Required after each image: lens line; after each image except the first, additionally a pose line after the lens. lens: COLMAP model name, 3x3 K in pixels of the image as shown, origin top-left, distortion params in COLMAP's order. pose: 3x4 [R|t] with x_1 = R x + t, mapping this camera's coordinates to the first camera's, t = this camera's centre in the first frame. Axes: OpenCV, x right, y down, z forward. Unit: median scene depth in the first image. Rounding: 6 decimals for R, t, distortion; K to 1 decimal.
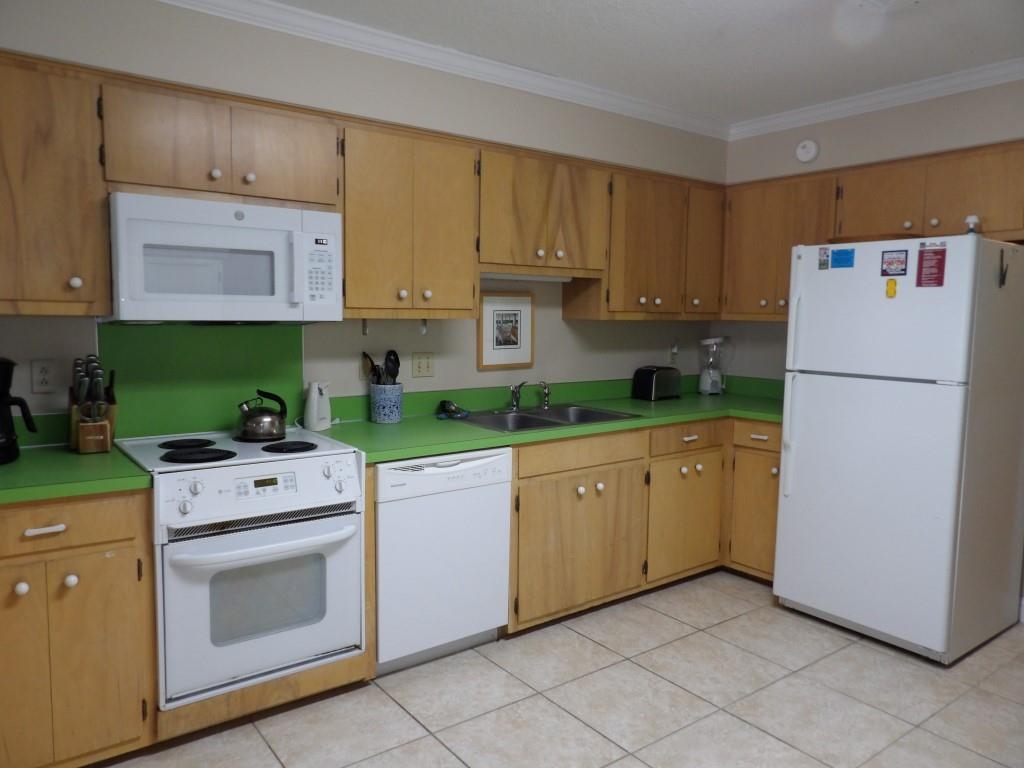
lens RADIAL K [[737.4, 0, 505.1], [0, 737.4, 377.4], [0, 0, 1]] dist [-0.033570, 0.042266]
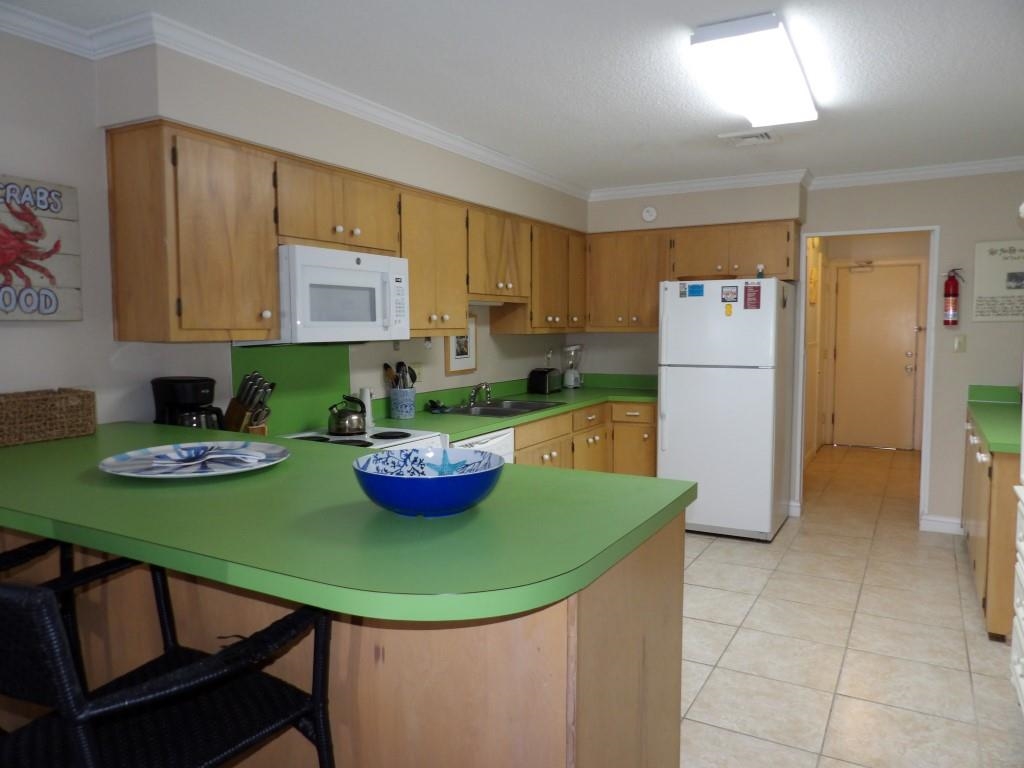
lens RADIAL K [[737.4, 0, 505.4], [0, 737.4, 380.4], [0, 0, 1]] dist [-0.033570, 0.042266]
pose [[0.916624, -0.048019, 0.396857, -0.562224], [0.053200, 0.998582, -0.002051, 0.008467], [-0.396195, 0.022993, 0.917878, -0.269693]]
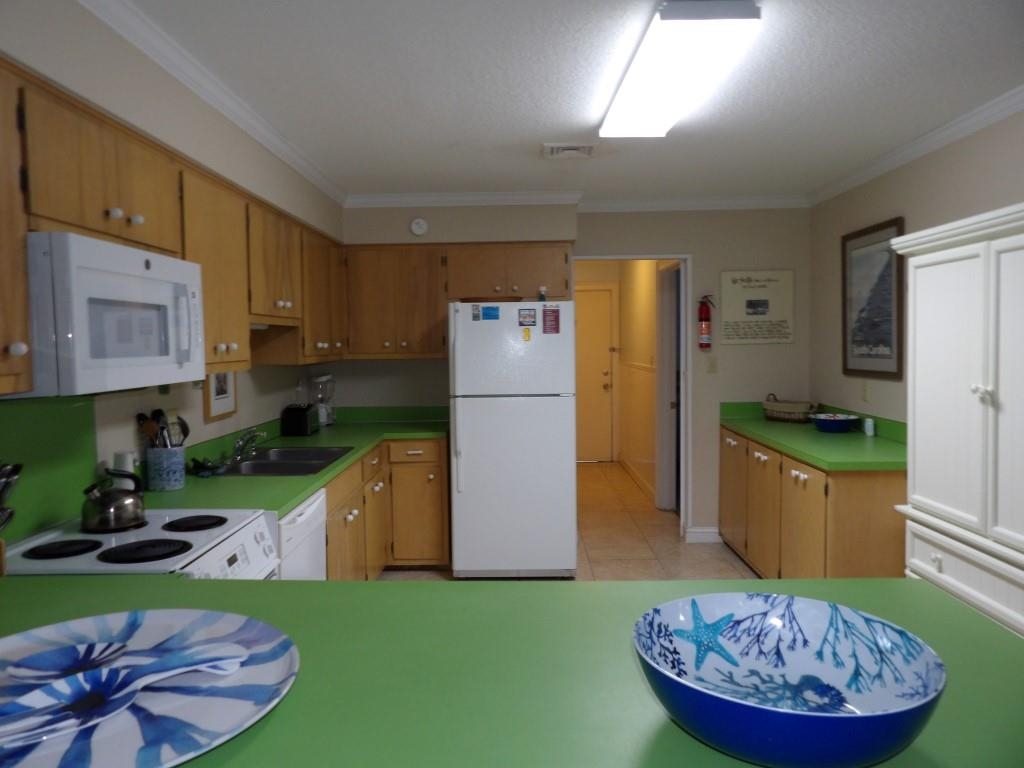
lens RADIAL K [[737.4, 0, 501.0], [0, 737.4, 381.1], [0, 0, 1]] dist [-0.033570, 0.042266]
pose [[0.619558, -0.063793, 0.782354, -0.676098], [0.091743, 0.995746, 0.008540, -0.046161], [-0.779571, 0.066485, 0.622775, 0.127494]]
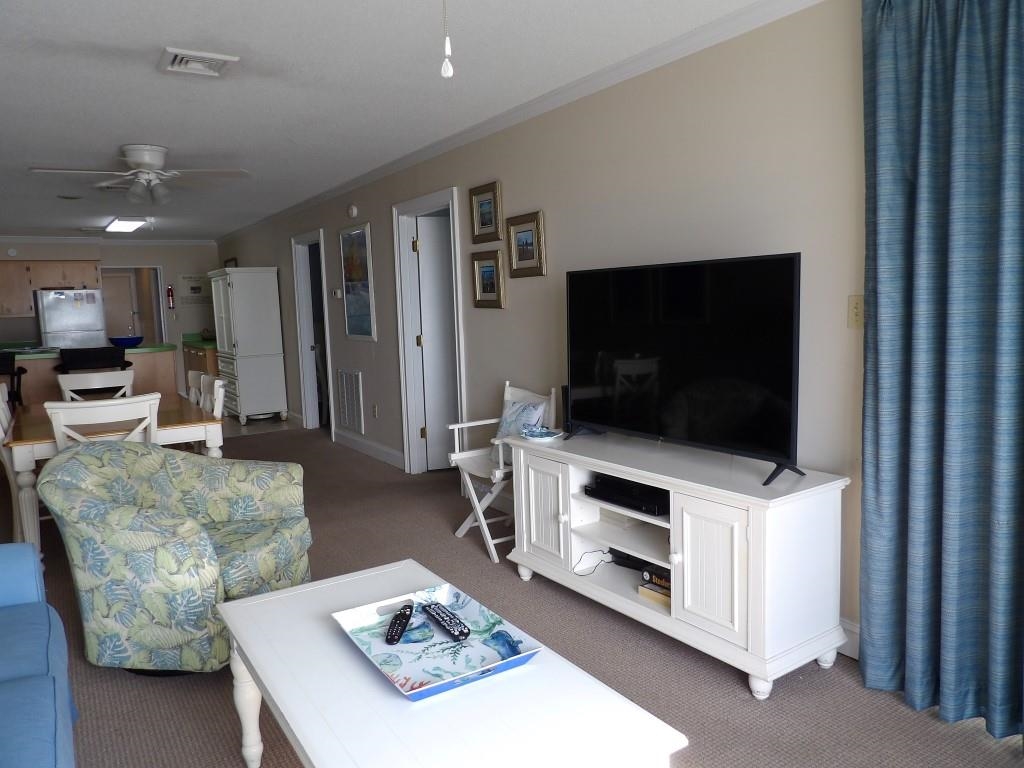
lens RADIAL K [[737.4, 0, 508.9], [0, 737.4, 382.1], [0, 0, 1]] dist [-0.033570, 0.042266]
pose [[0.076274, -0.129546, 0.988635, -2.686349], [0.123350, 0.985133, 0.119571, 0.069598], [-0.989428, 0.112828, 0.091120, -1.206473]]
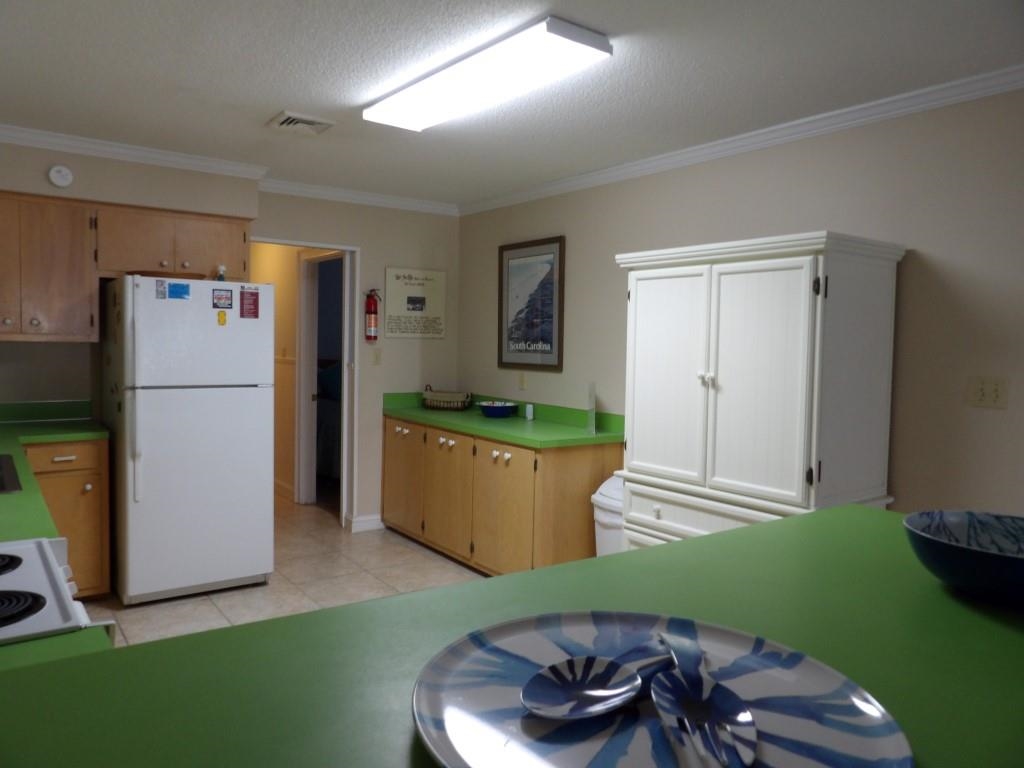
lens RADIAL K [[737.4, 0, 507.6], [0, 737.4, 383.9], [0, 0, 1]] dist [-0.033570, 0.042266]
pose [[0.016104, -0.071184, 0.997333, -0.795194], [0.065064, 0.995423, 0.069997, -0.063532], [-0.997751, 0.063763, 0.020662, 0.475793]]
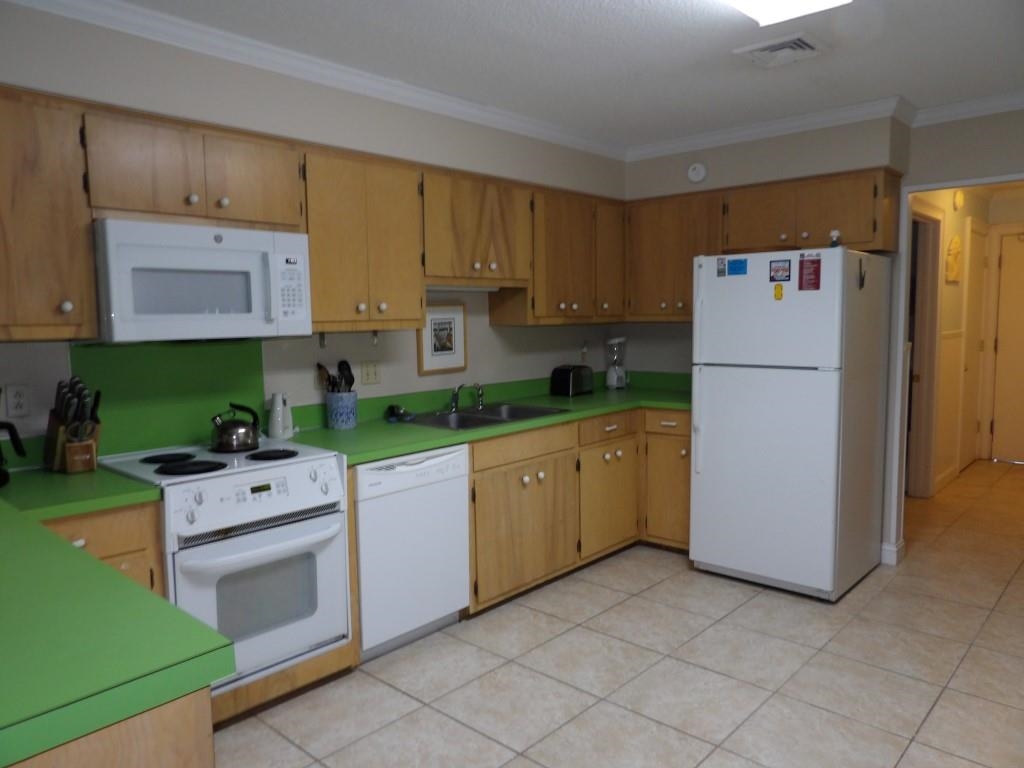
lens RADIAL K [[737.4, 0, 505.8], [0, 737.4, 378.1], [0, 0, 1]] dist [-0.033570, 0.042266]
pose [[0.982425, -0.043702, 0.181468, -0.133975], [0.044103, 0.999025, 0.001828, -0.003127], [-0.181371, 0.006207, 0.983395, -0.095549]]
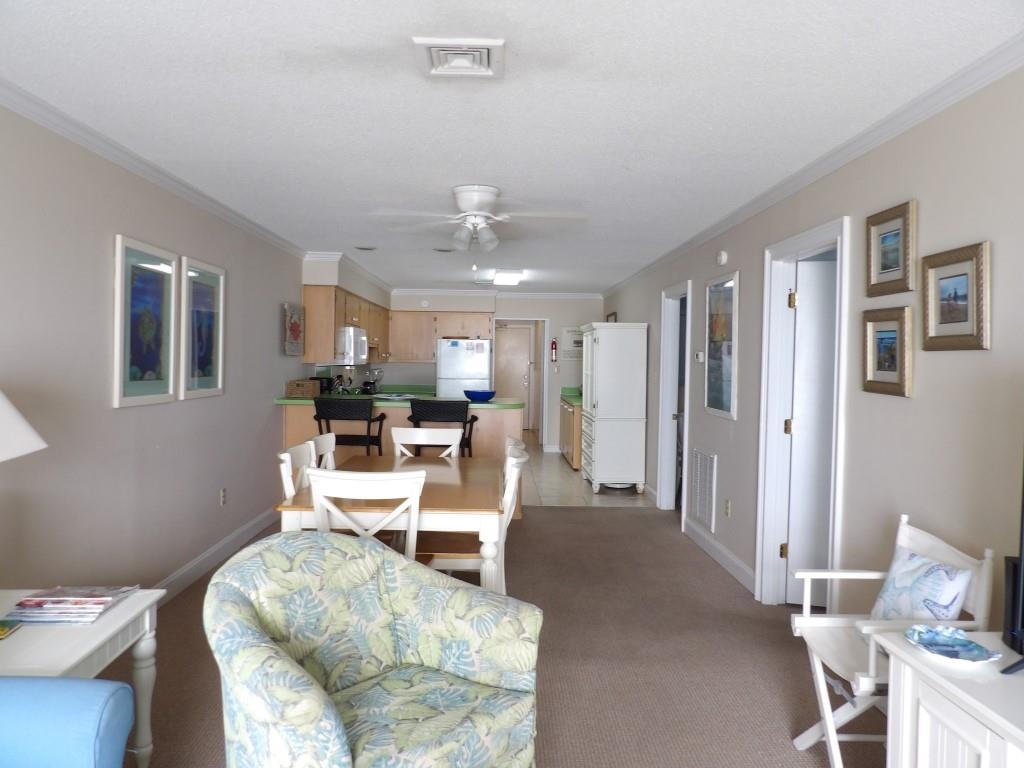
lens RADIAL K [[737.4, 0, 511.2], [0, 737.4, 377.8], [0, 0, 1]] dist [-0.033570, 0.042266]
pose [[0.583981, -0.026915, 0.811321, -2.231232], [0.064172, 0.997853, -0.013087, 0.053597], [-0.809227, 0.059706, 0.584454, -1.216437]]
